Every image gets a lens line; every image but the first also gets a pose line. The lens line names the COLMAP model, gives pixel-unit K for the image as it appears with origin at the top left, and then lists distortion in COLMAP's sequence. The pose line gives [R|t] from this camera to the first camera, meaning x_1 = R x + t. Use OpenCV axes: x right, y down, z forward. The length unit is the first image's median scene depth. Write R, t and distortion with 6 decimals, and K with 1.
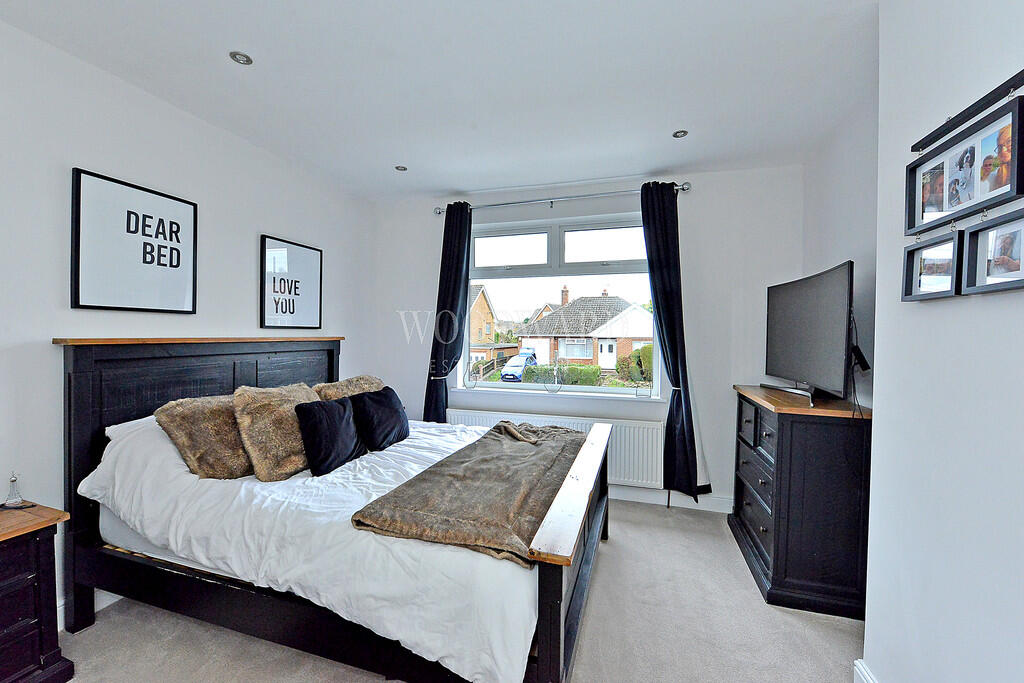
lens RADIAL K [[409.7, 0, 509.9], [0, 409.7, 338.6], [0, 0, 1]] dist [-0.007341, -0.001362]
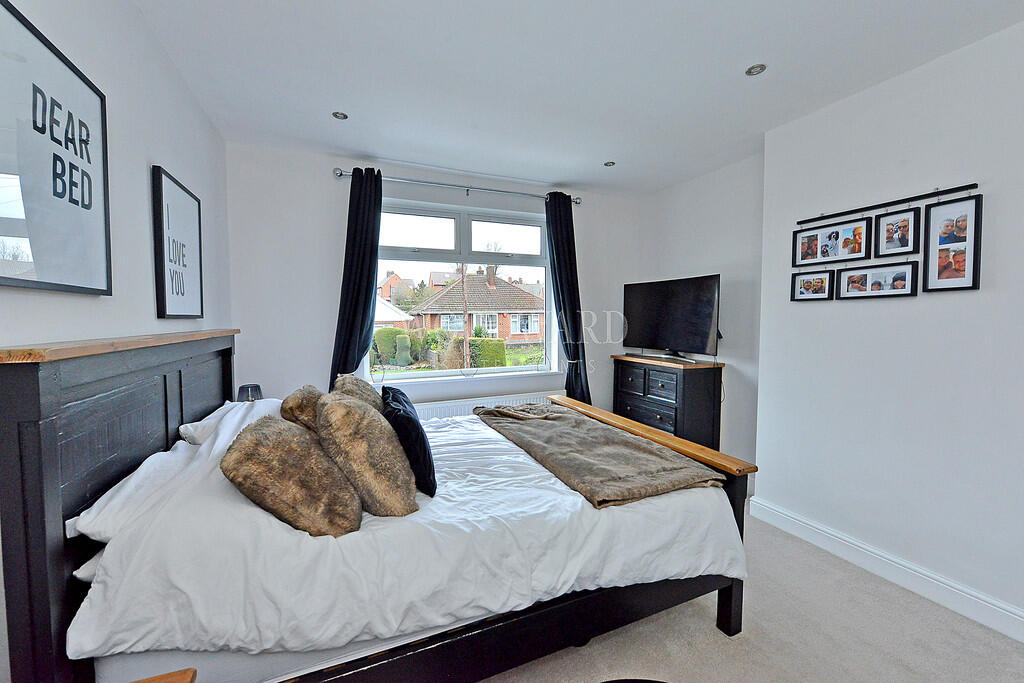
lens RADIAL K [[409.7, 0, 519.2], [0, 409.7, 339.8], [0, 0, 1]] dist [-0.007341, -0.001362]
pose [[0.753676, -0.048200, 0.655477, -0.746121], [0.018618, 0.998473, 0.052015, -0.019035], [-0.656983, -0.026999, 0.753422, 0.216102]]
